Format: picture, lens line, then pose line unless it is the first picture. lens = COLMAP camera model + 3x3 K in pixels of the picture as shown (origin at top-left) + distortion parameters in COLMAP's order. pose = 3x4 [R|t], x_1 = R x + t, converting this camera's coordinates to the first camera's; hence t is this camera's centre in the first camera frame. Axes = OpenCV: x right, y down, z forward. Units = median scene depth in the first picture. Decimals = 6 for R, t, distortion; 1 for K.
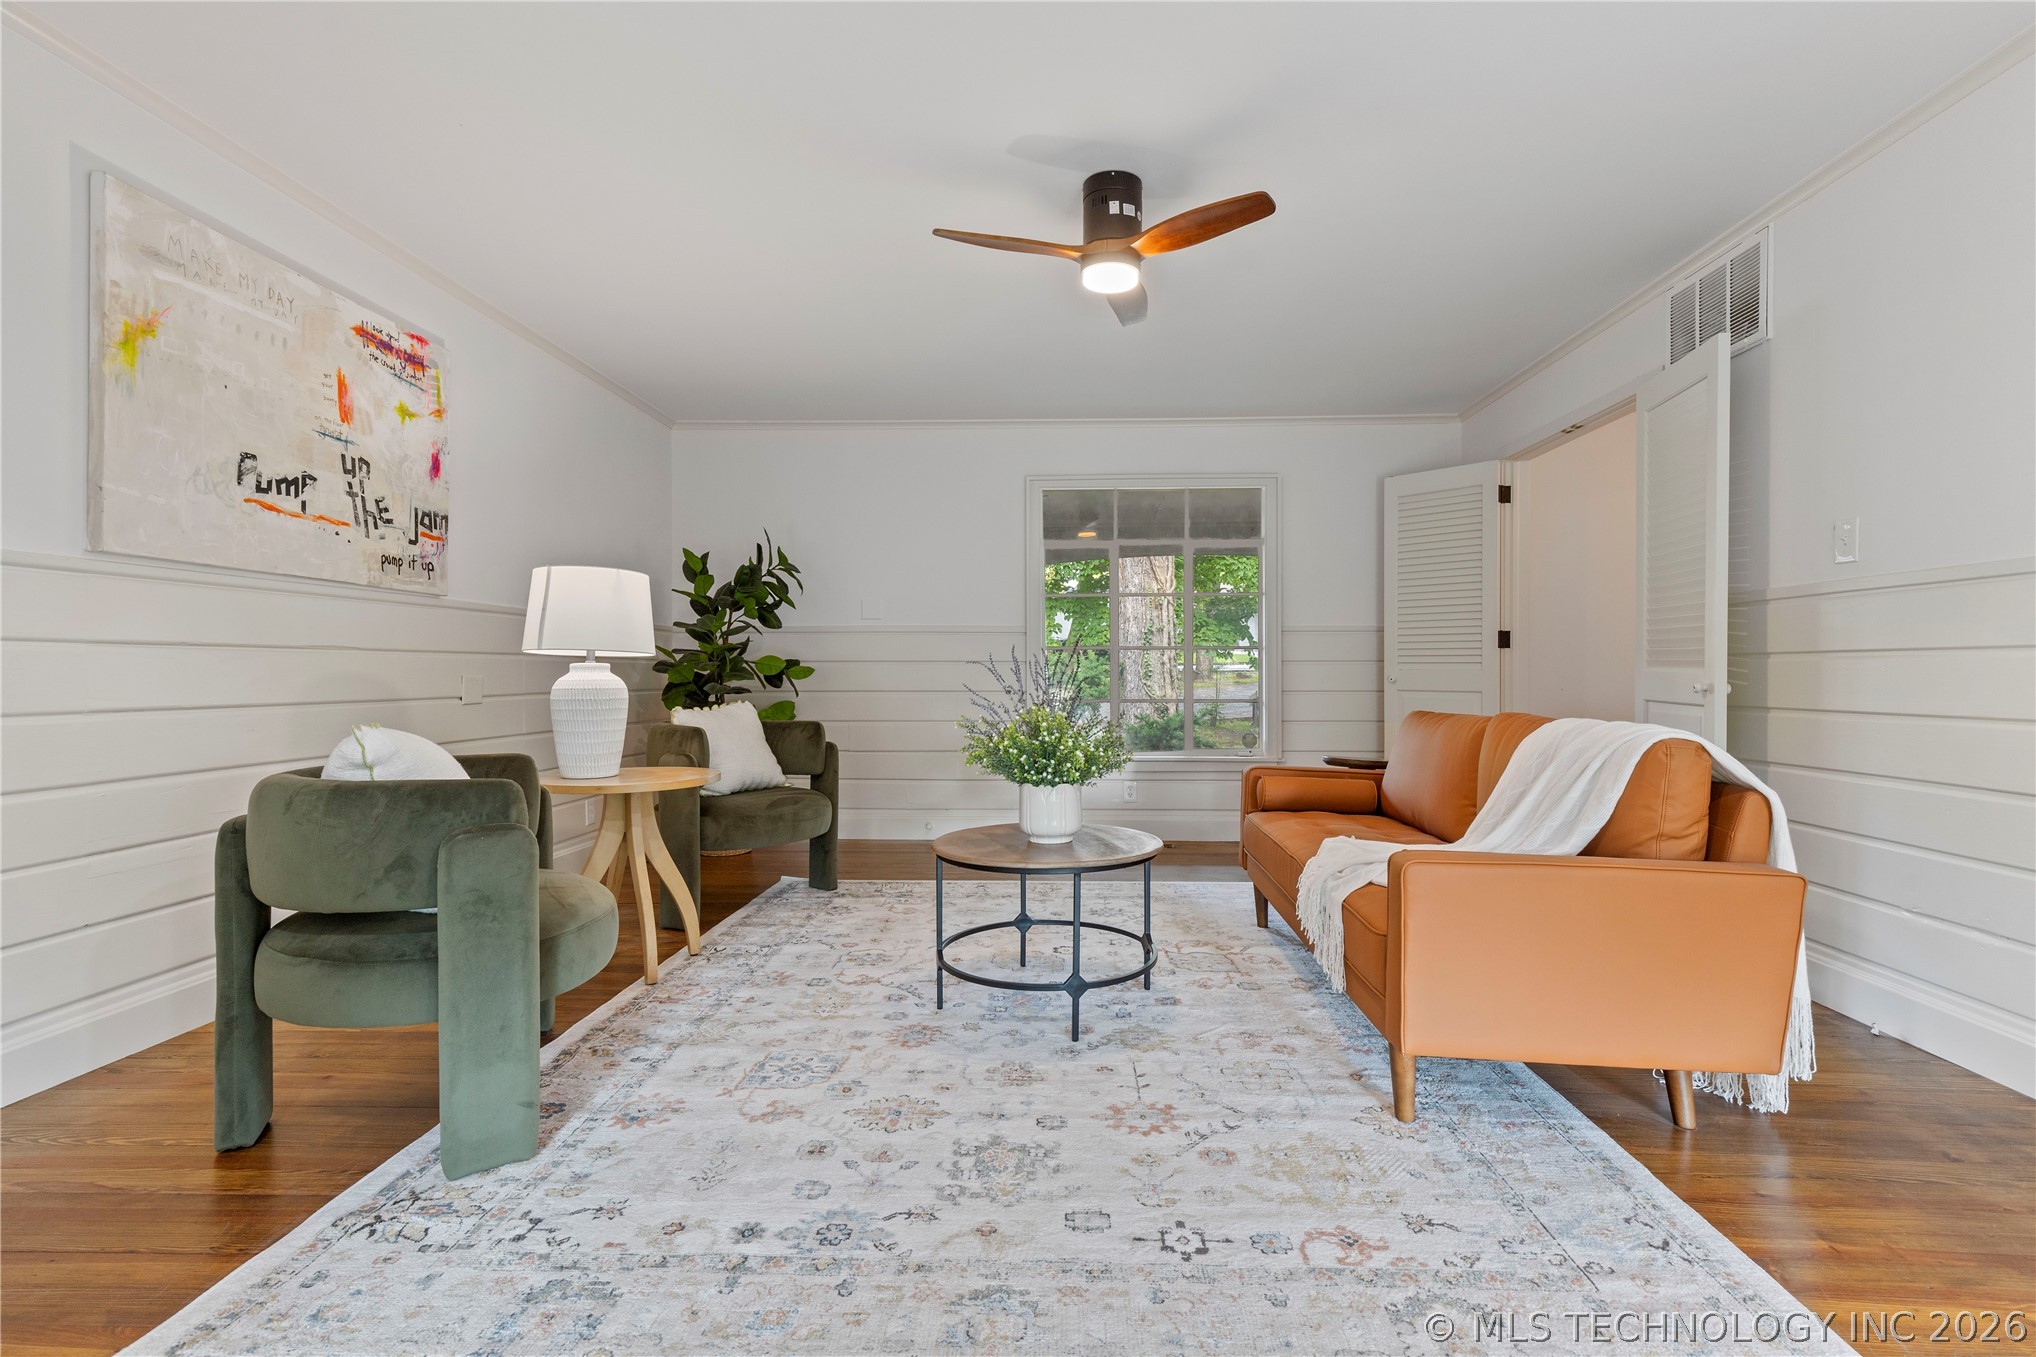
lens RADIAL K [[951.6, 0, 1018.0], [0, 951.6, 678.5], [0, 0, 1]] dist [0.001762, 0.000234]
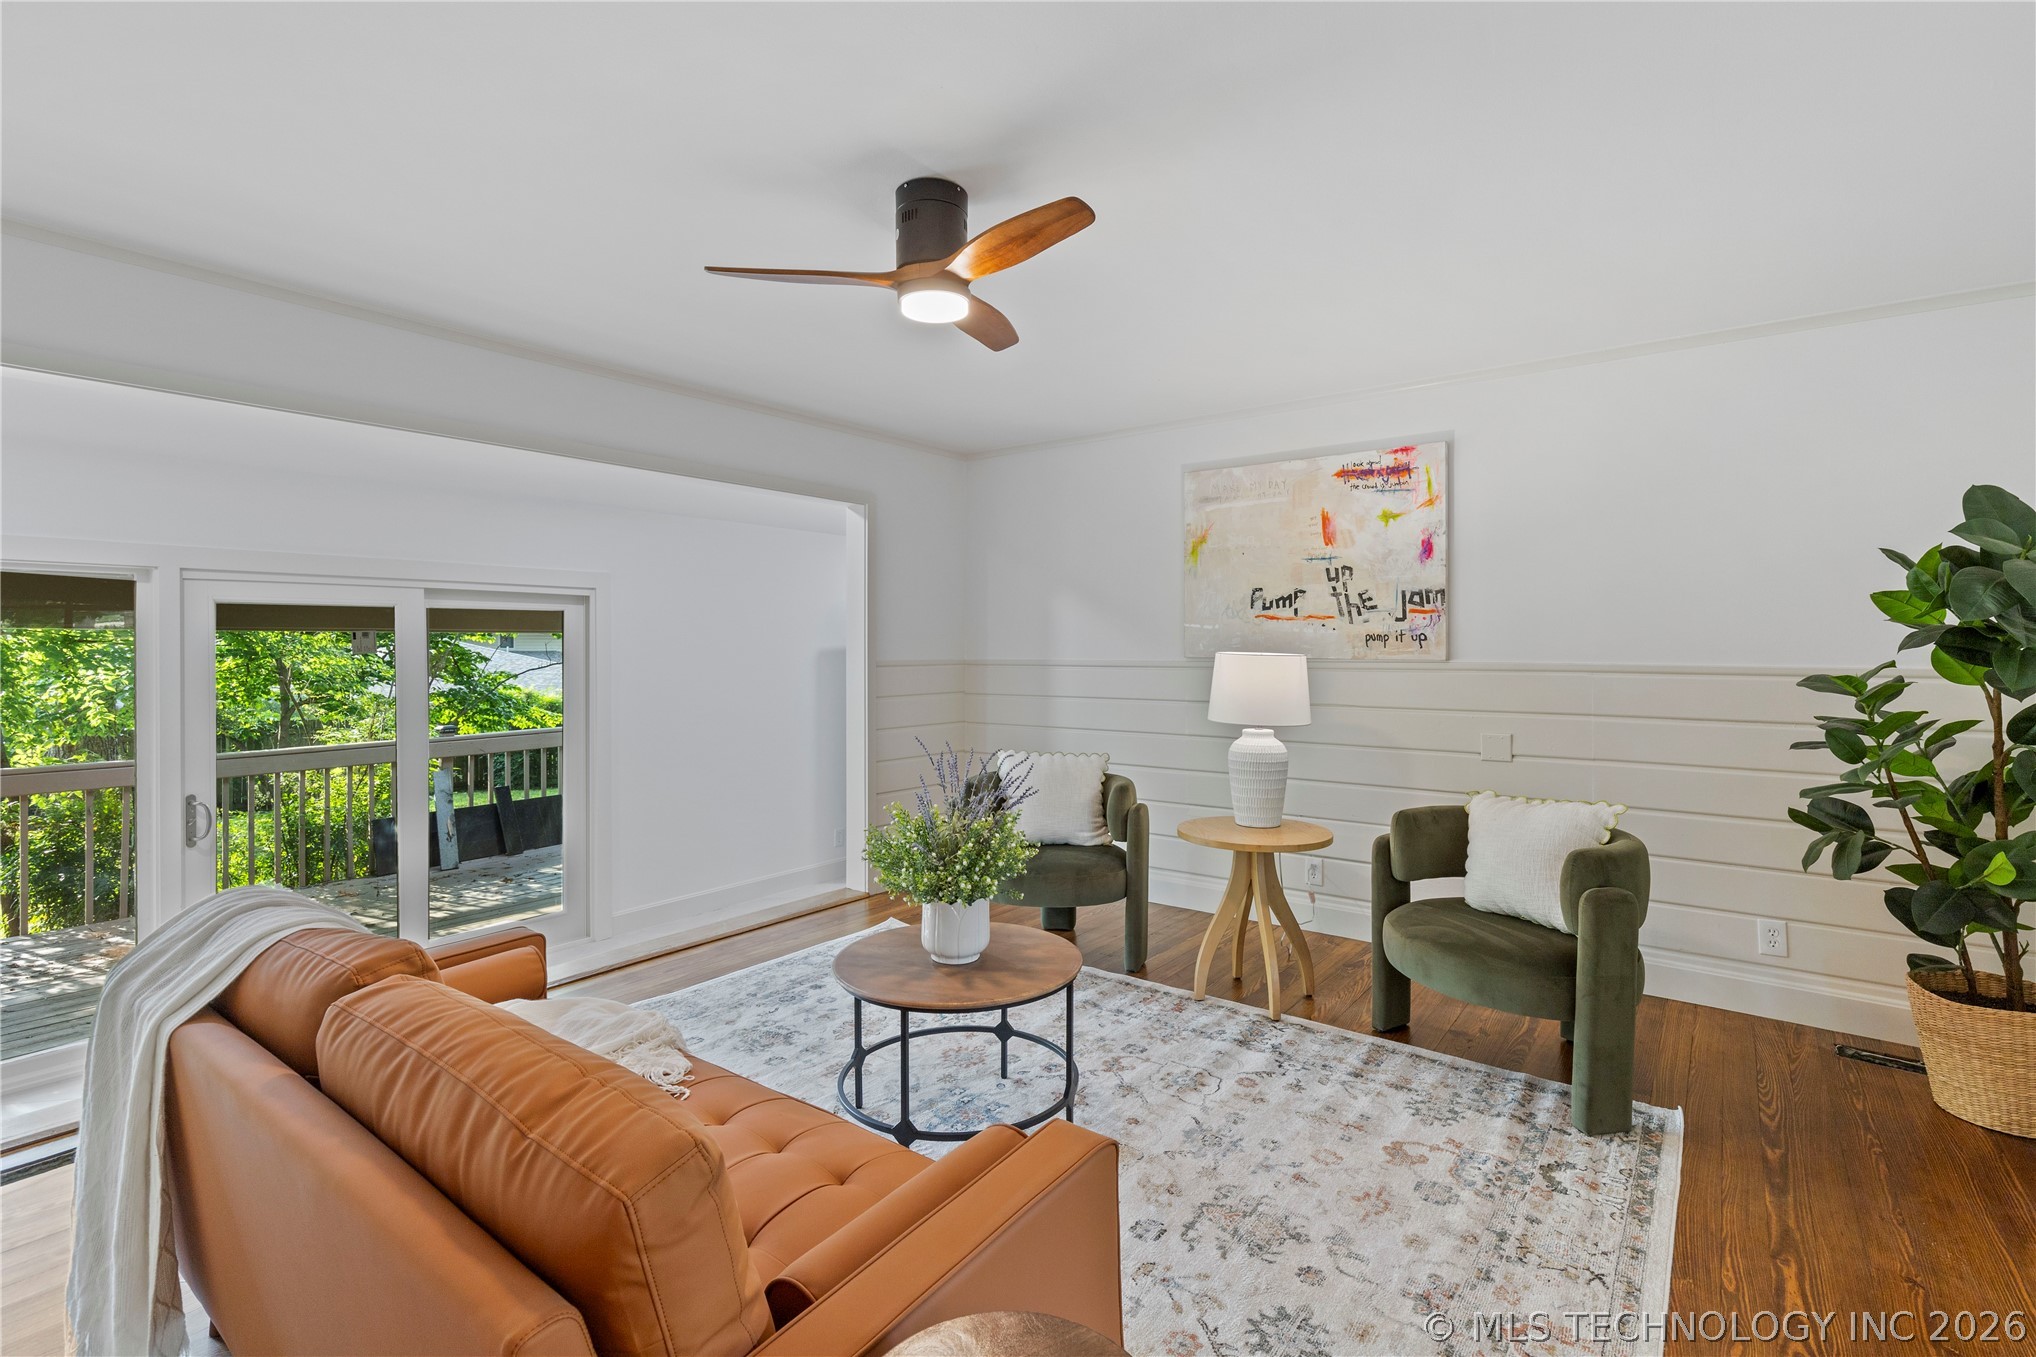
lens RADIAL K [[920.7, 0, 1041.5], [0, 920.7, 652.9], [0, 0, 1]] dist [0.000502, -0.000708]
pose [[-0.548453, 0.003537, -0.836174, 0.644444], [-0.001838, 0.999984, 0.005435, -0.114557], [0.836180, 0.004517, -0.548437, 1.362740]]
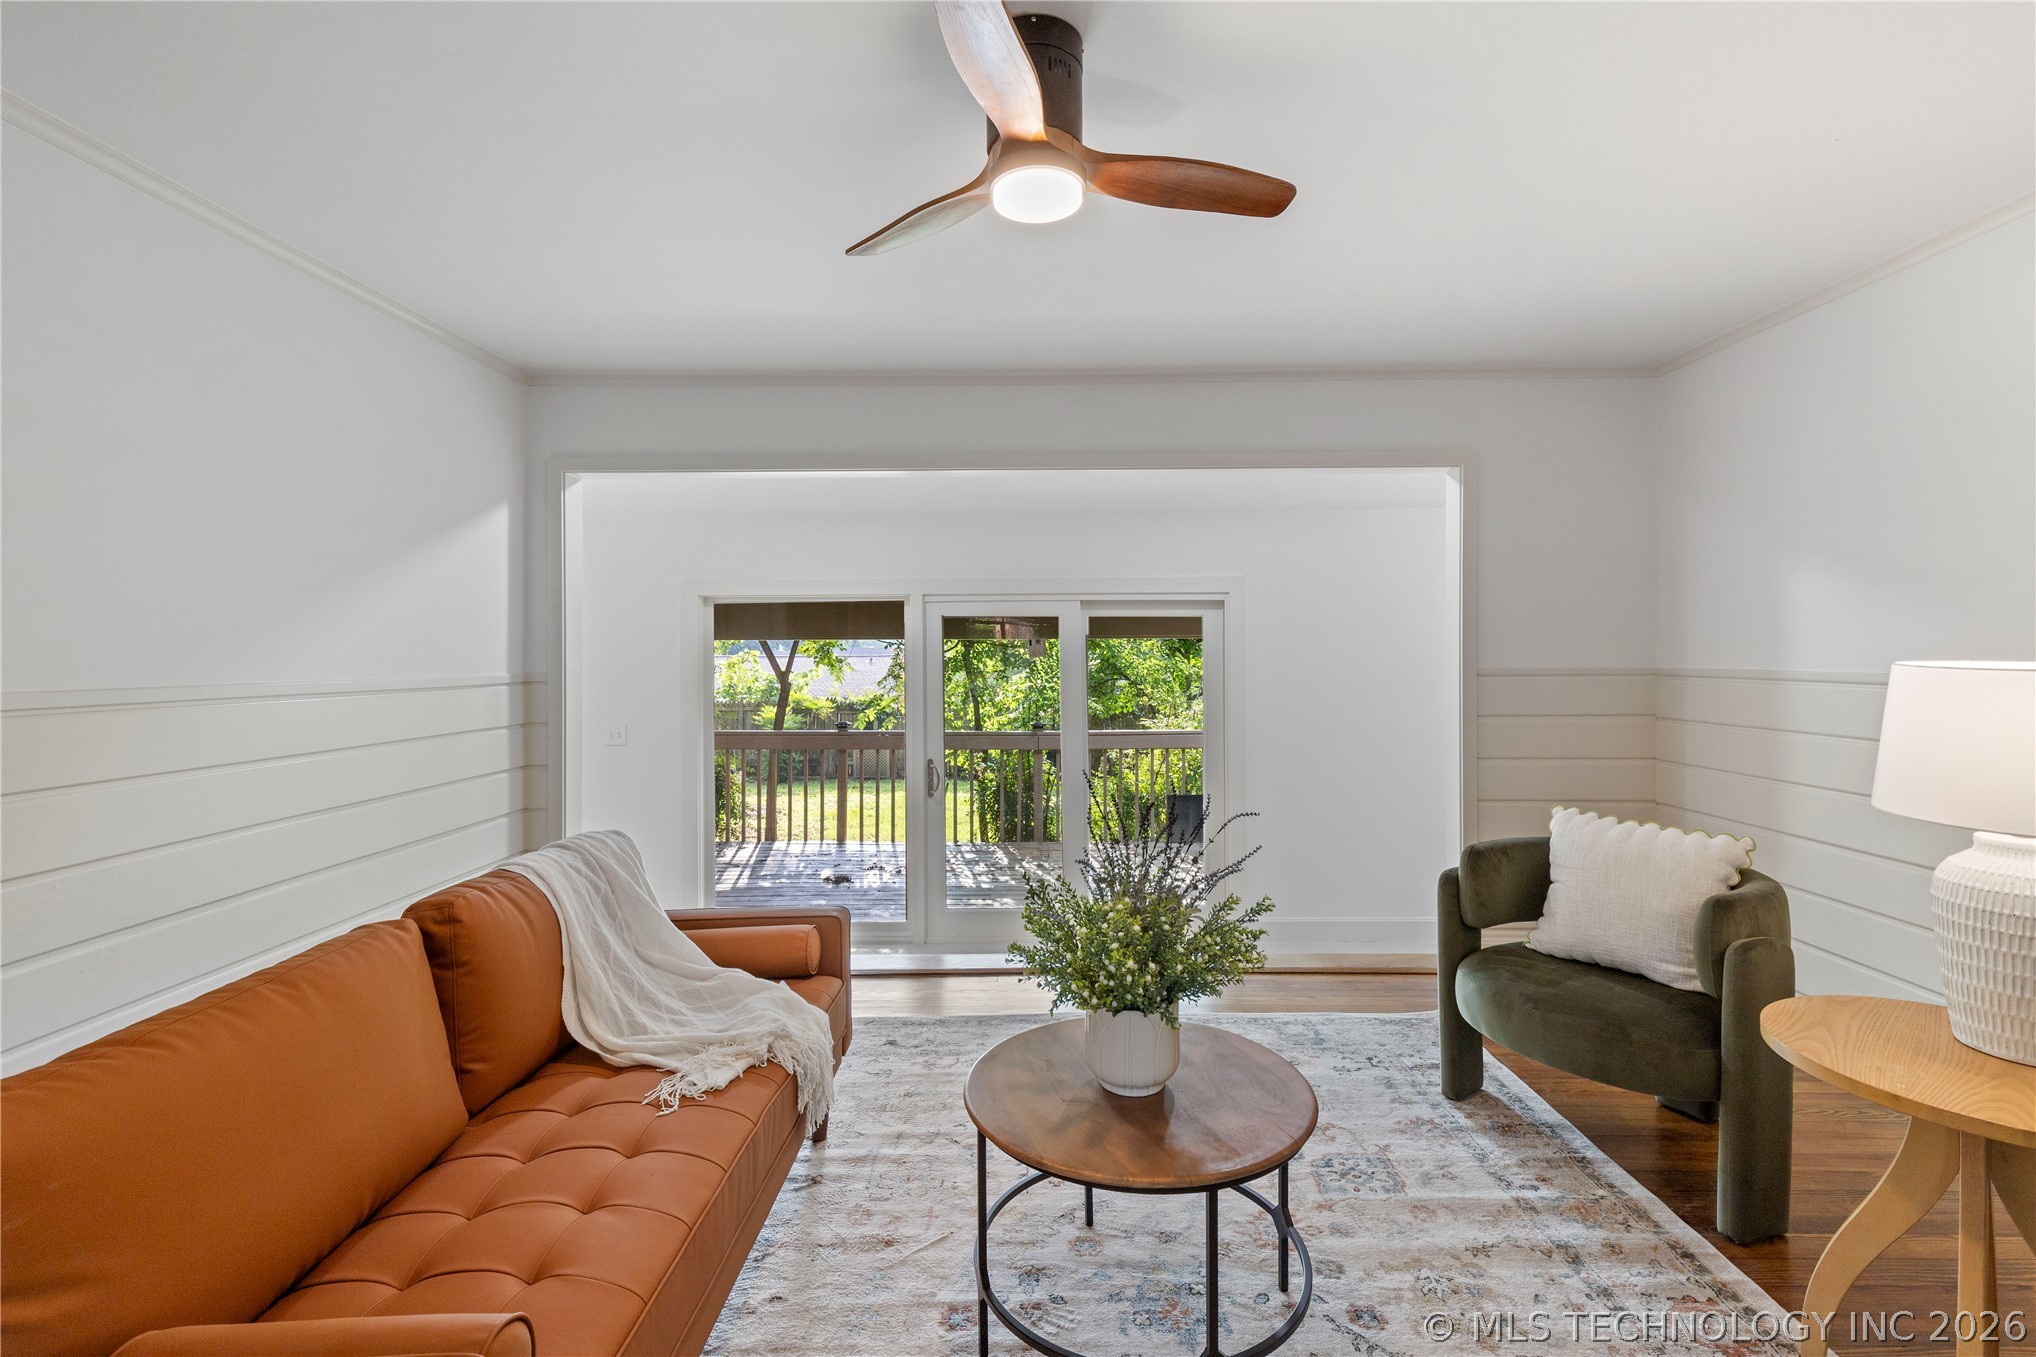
lens RADIAL K [[920.7, 0, 1041.5], [0, 920.7, 652.9], [0, 0, 1]] dist [0.000502, -0.000708]
pose [[-0.998236, 0.000125, -0.059378, 0.120517], [-0.000093, 0.999993, 0.003667, -0.115589], [0.059378, 0.003666, -0.998229, 1.432569]]
